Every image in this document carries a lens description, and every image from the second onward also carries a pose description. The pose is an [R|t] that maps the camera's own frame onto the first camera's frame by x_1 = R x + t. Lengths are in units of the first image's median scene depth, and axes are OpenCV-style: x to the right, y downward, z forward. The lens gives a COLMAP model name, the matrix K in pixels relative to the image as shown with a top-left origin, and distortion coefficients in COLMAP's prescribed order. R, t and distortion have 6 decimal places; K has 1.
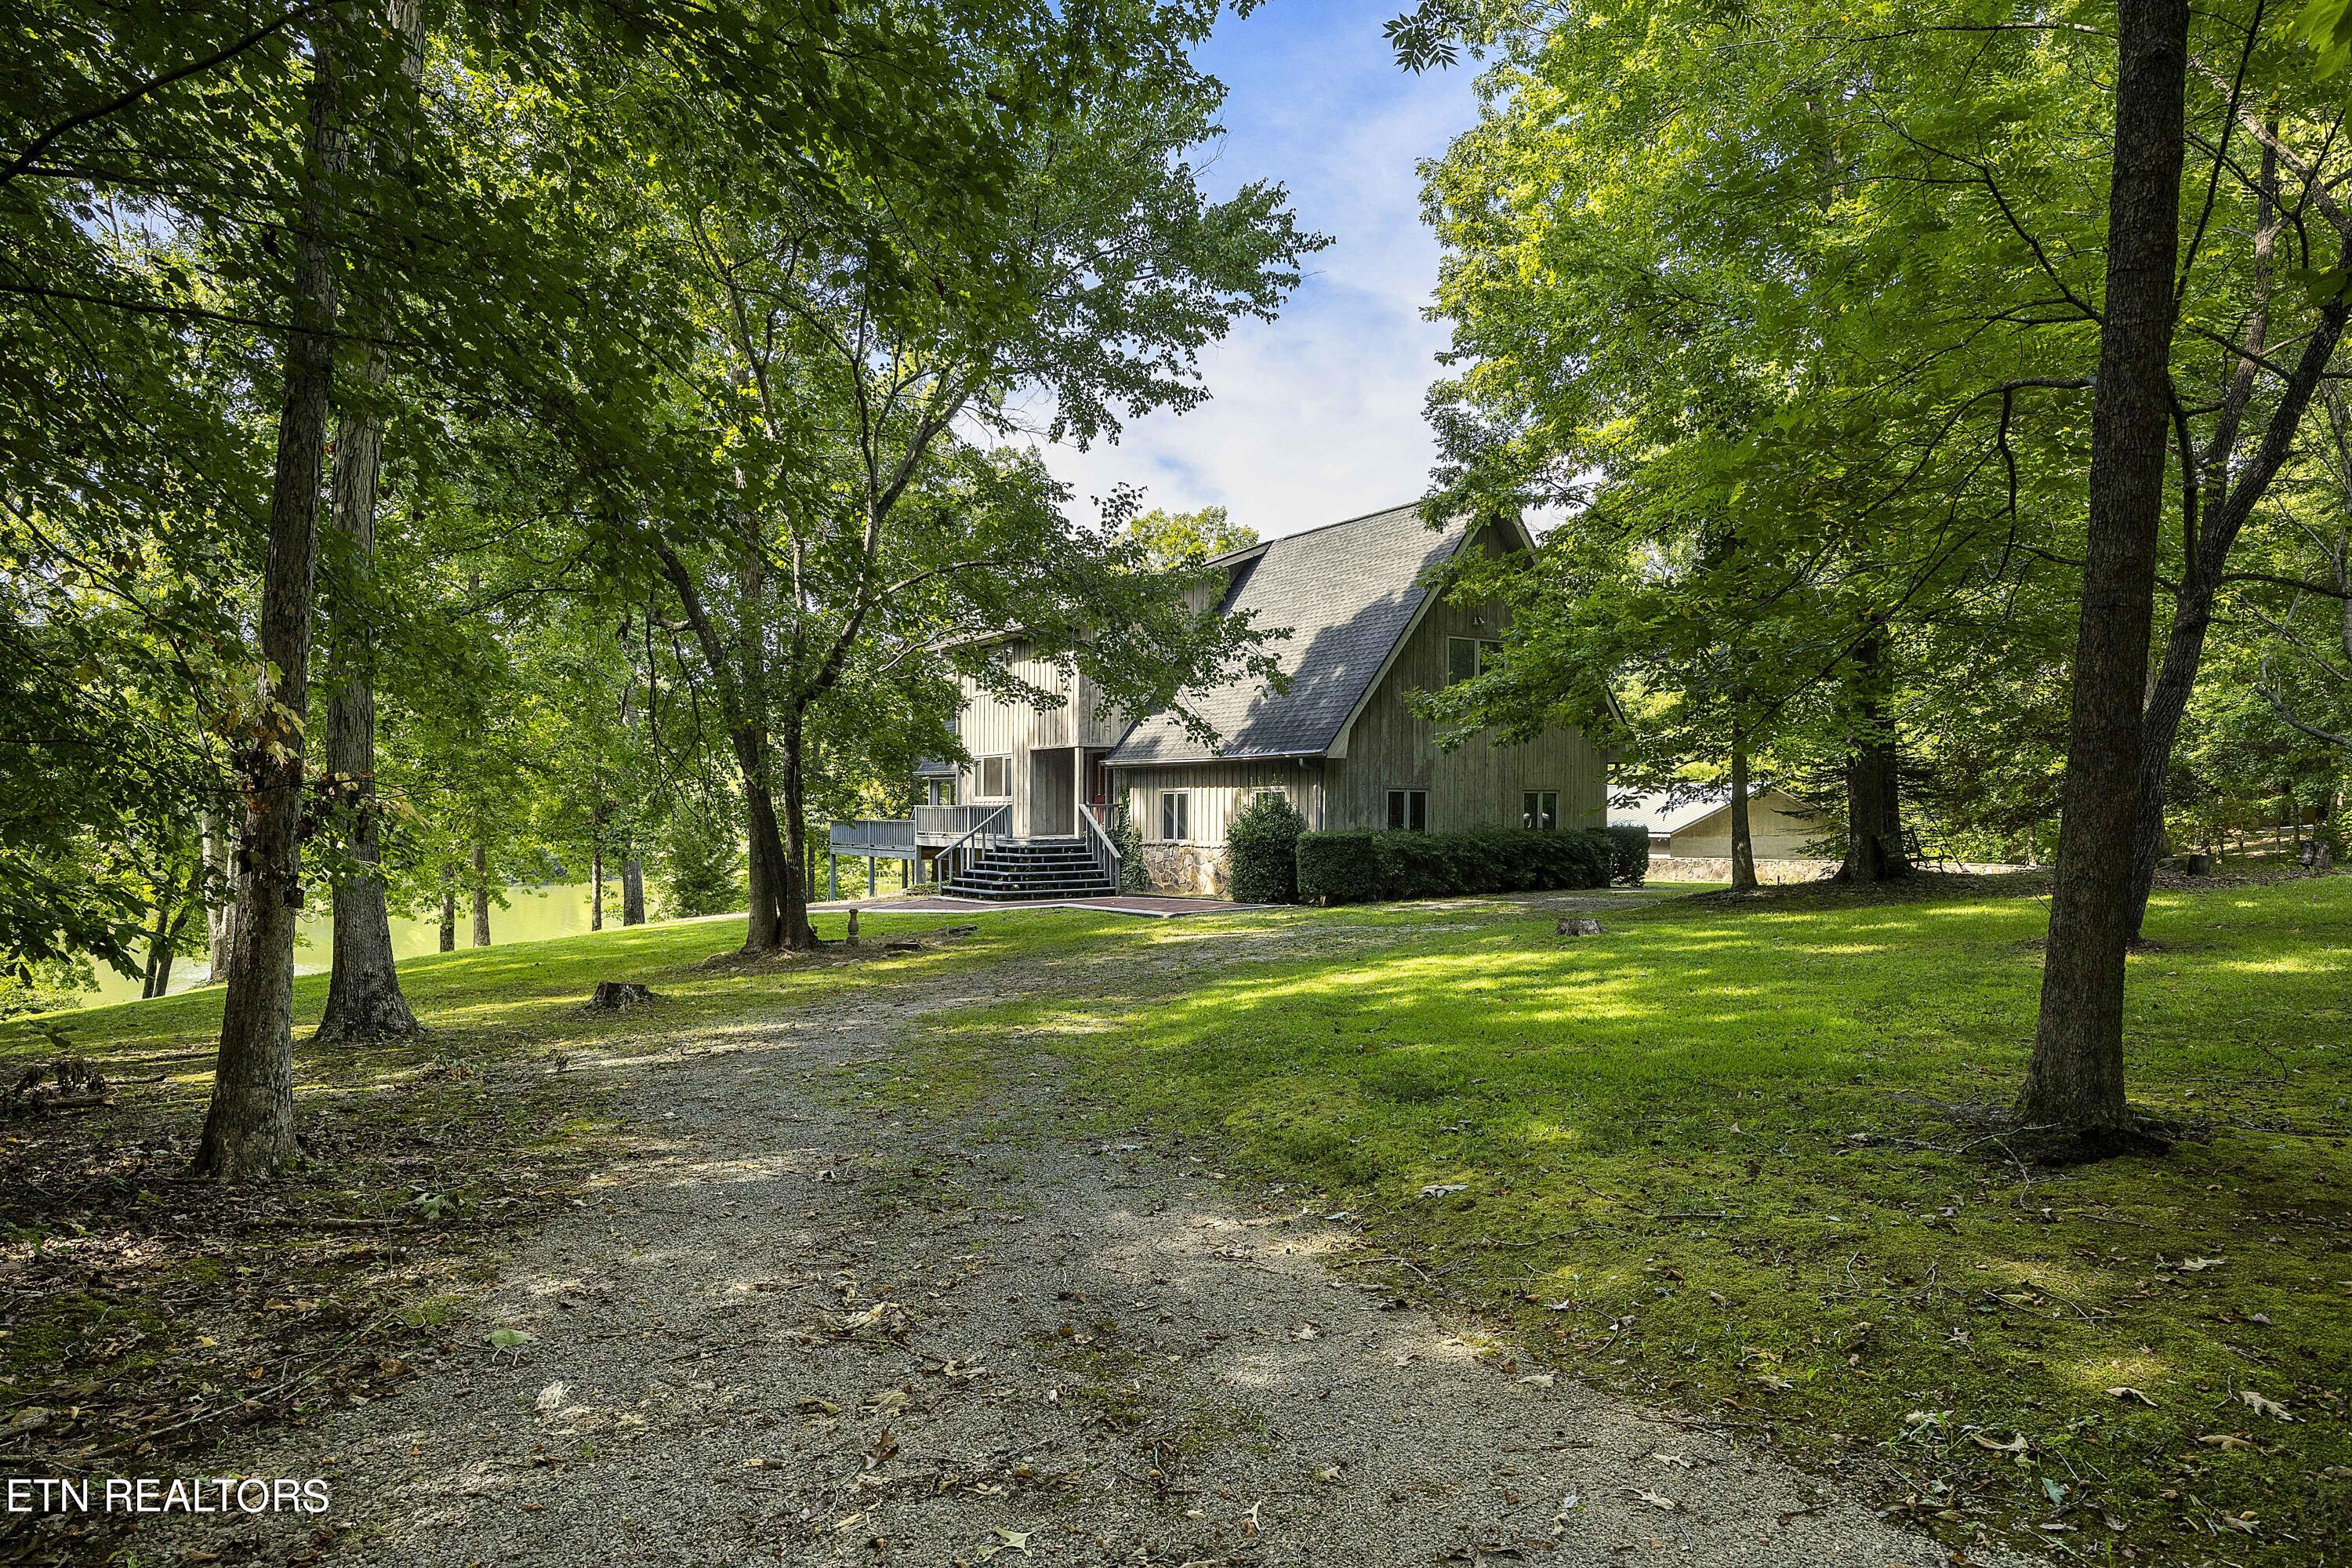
lens RADIAL K [[1404.2, 0, 1176.0], [0, 1404.2, 784.0], [0, 0, 1]] dist [-0.000491, -0.000042]
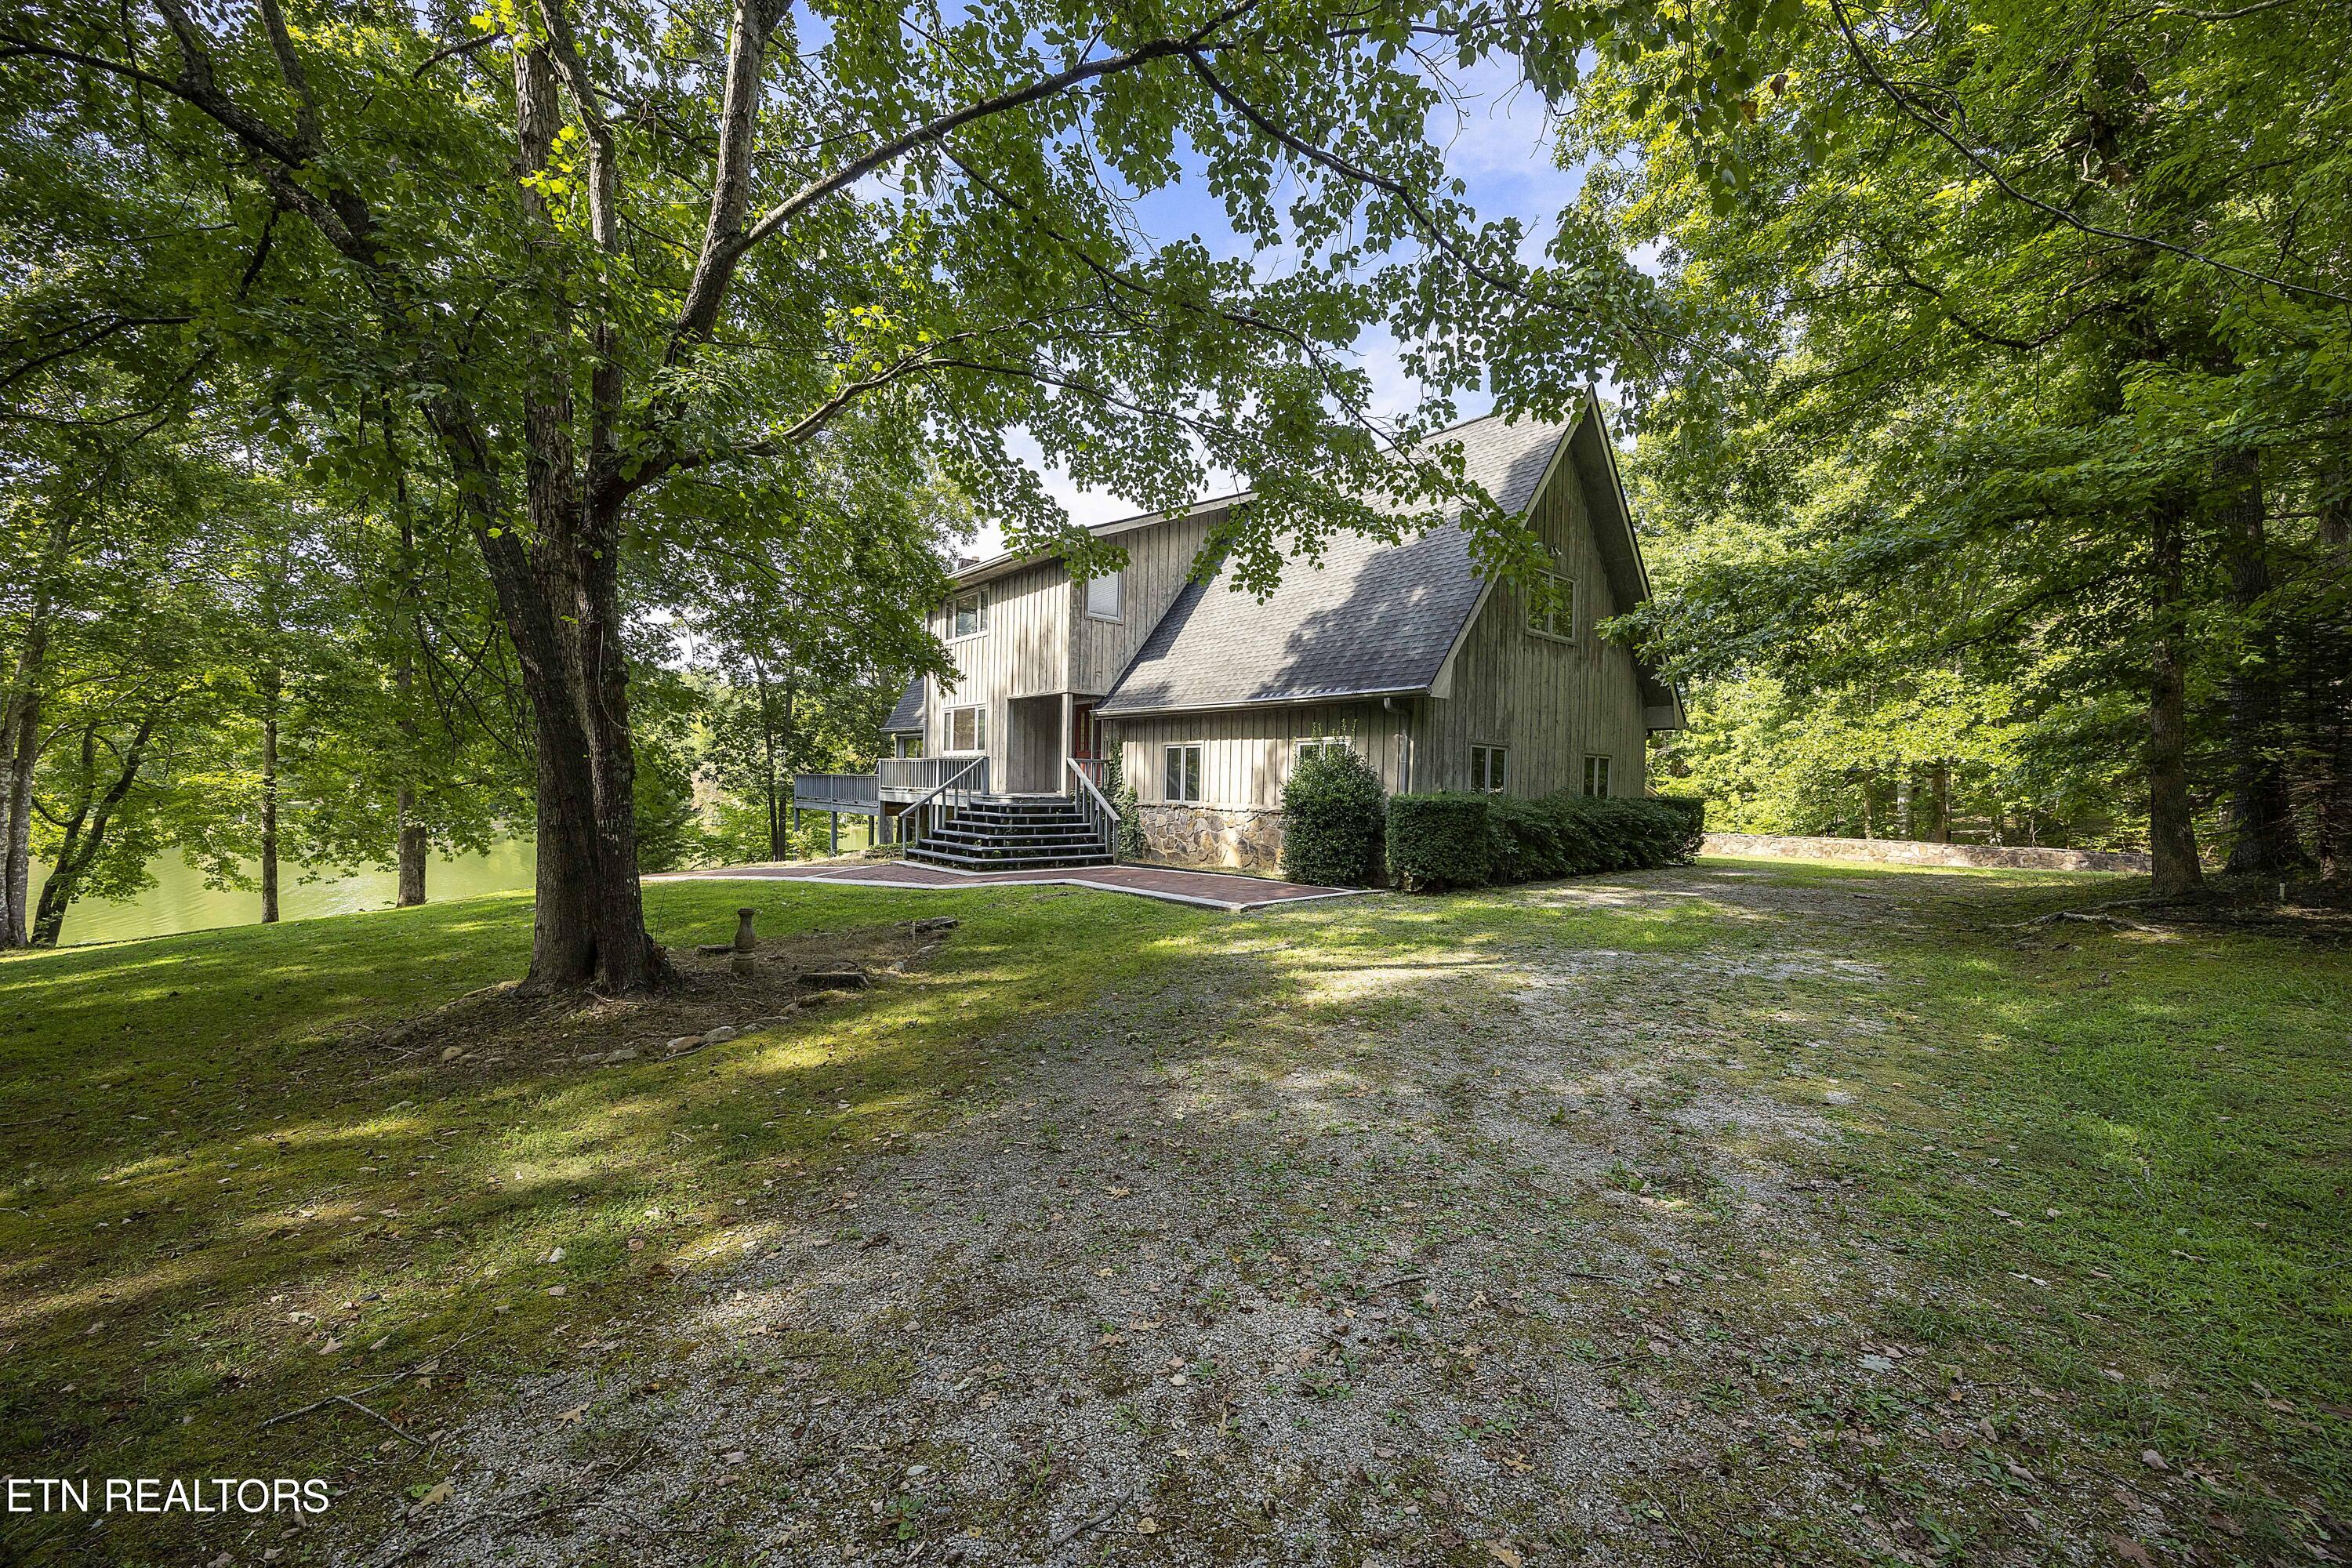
lens RADIAL K [[919.8, 0, 1143.0], [0, 919.8, 791.2], [0, 0, 1]] dist [0.000750, -0.000189]
pose [[0.996329, 0.023195, 0.082410, -0.070674], [-0.025519, 0.999302, 0.027266, 0.018799], [-0.081721, -0.029269, 0.996225, 0.433781]]
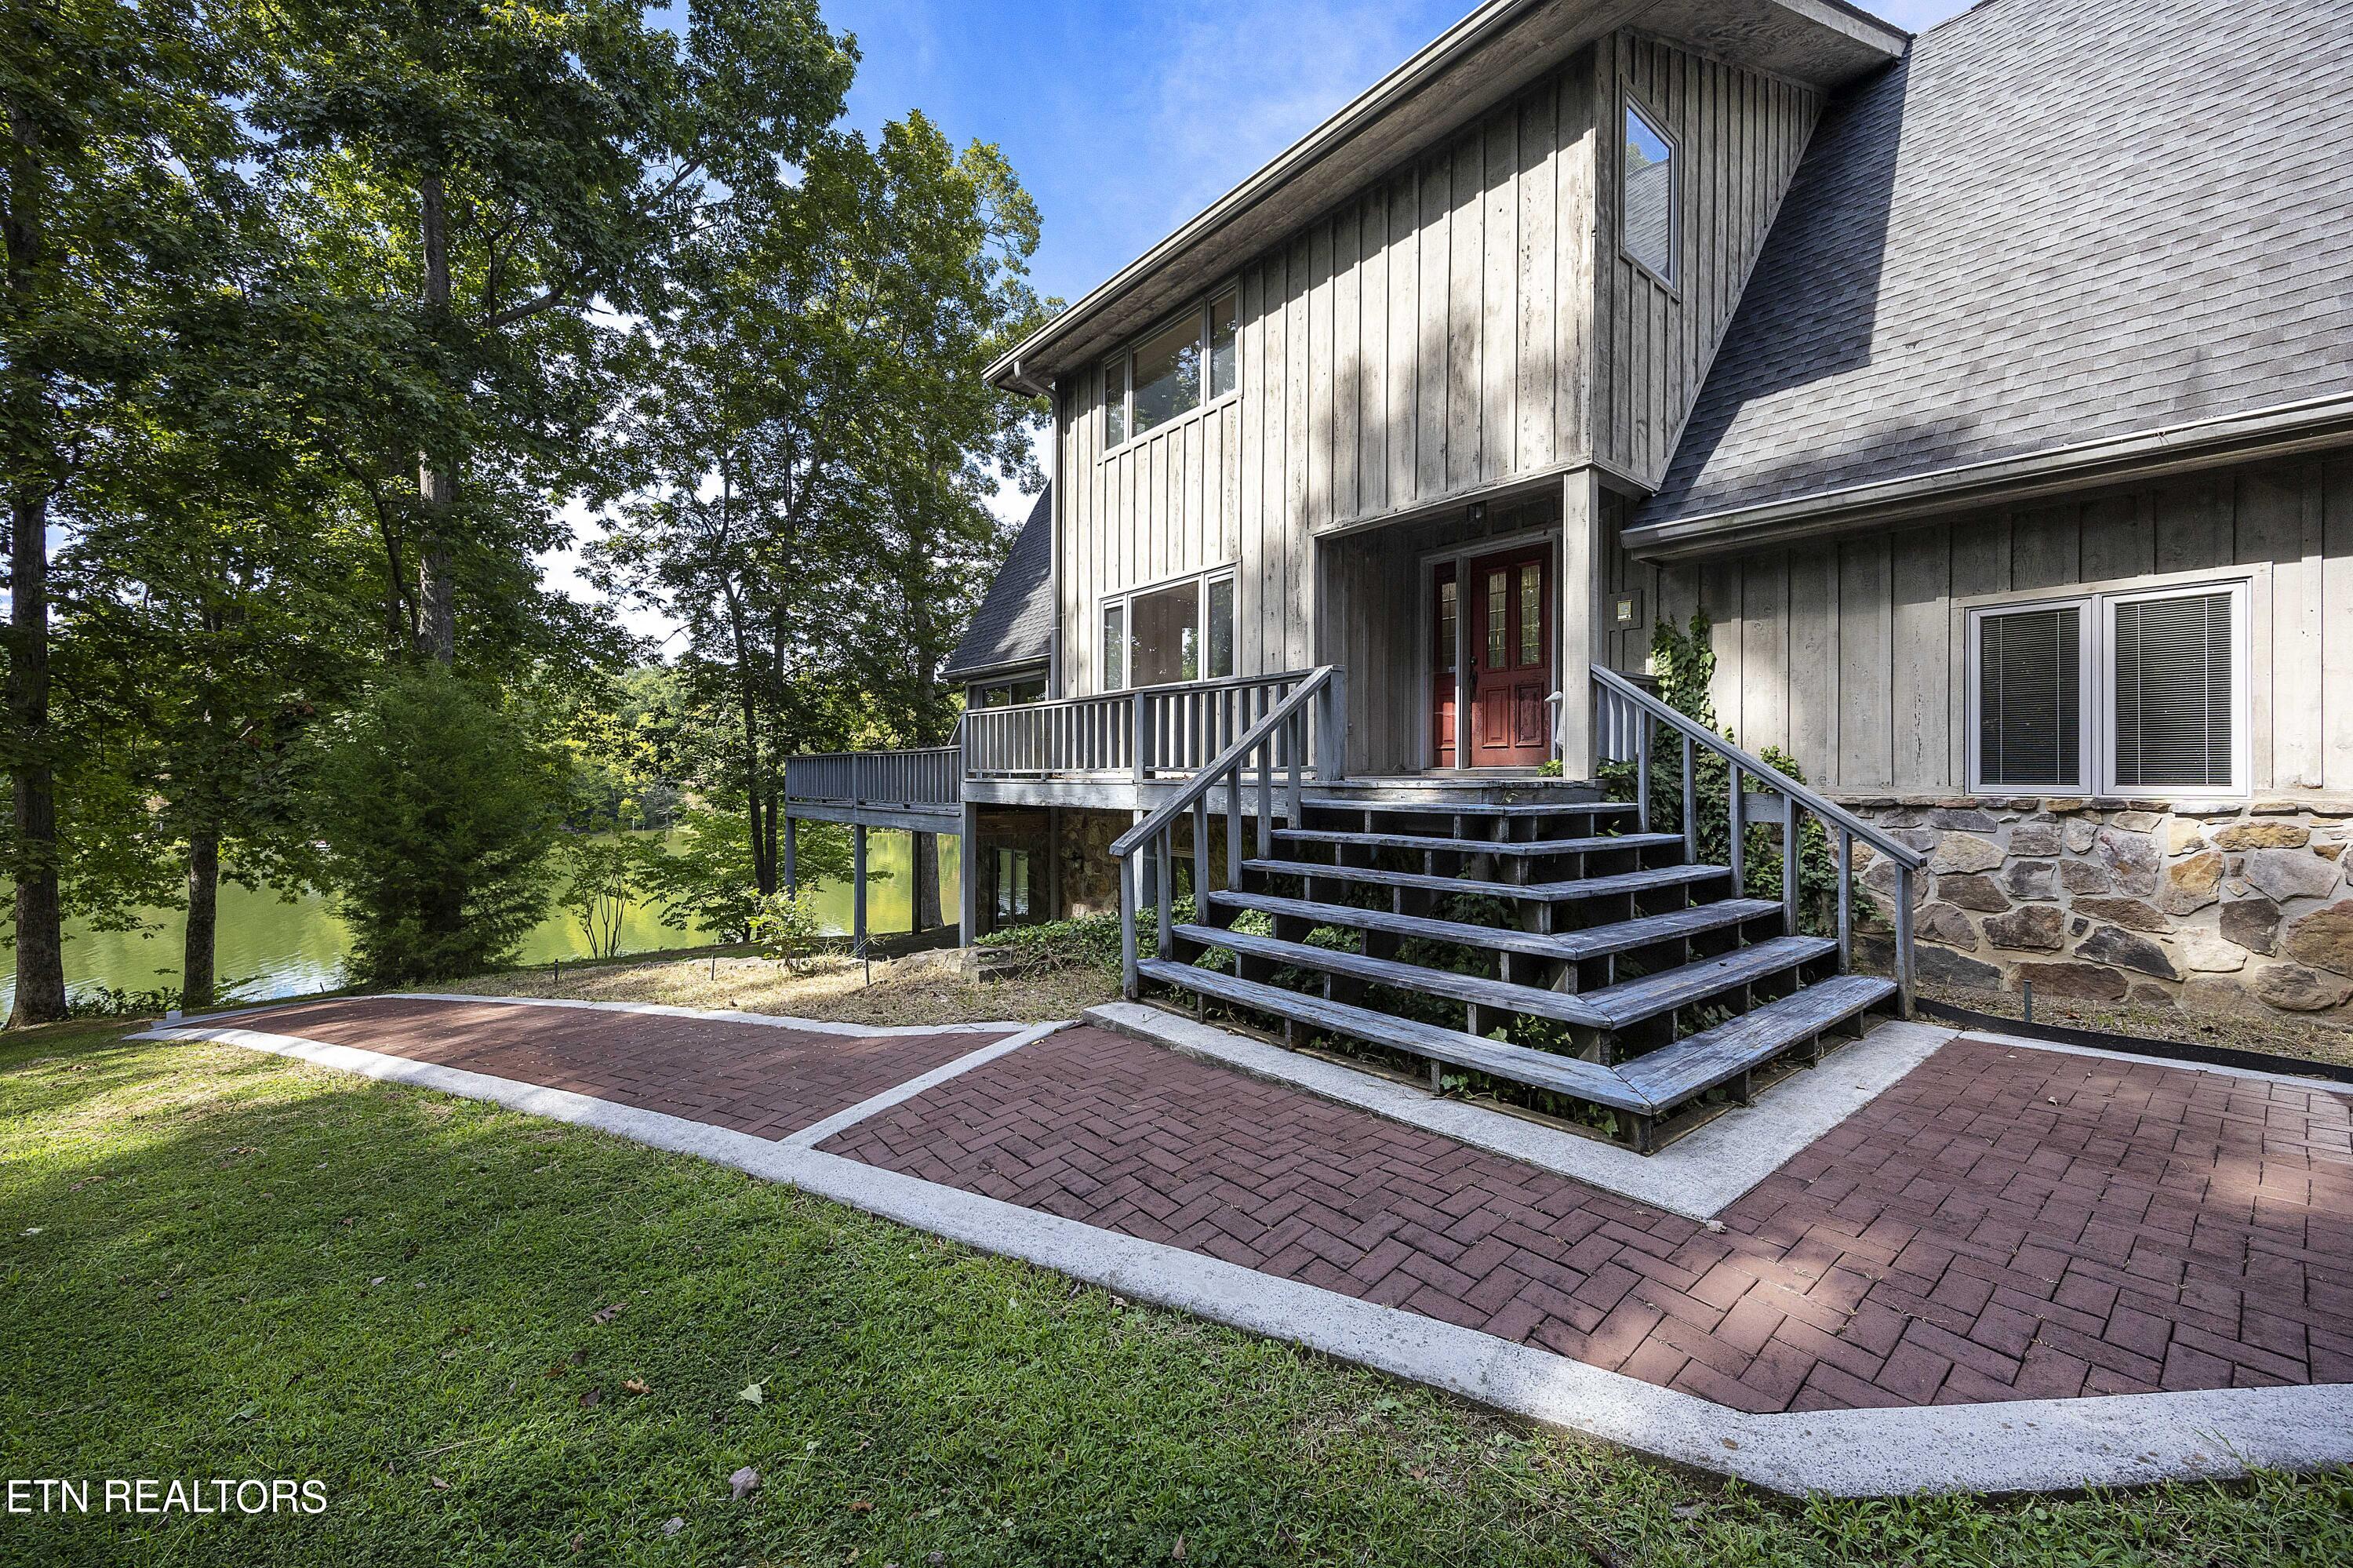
lens RADIAL K [[920.2, 0, 1143.4], [0, 920.2, 791.2], [0, 0, 1]] dist [0.000750, -0.000189]
pose [[0.996420, 0.002806, 0.084492, -0.185269], [-0.005799, 0.999363, 0.035206, 0.035317], [-0.084339, -0.035570, 0.995802, 0.840565]]
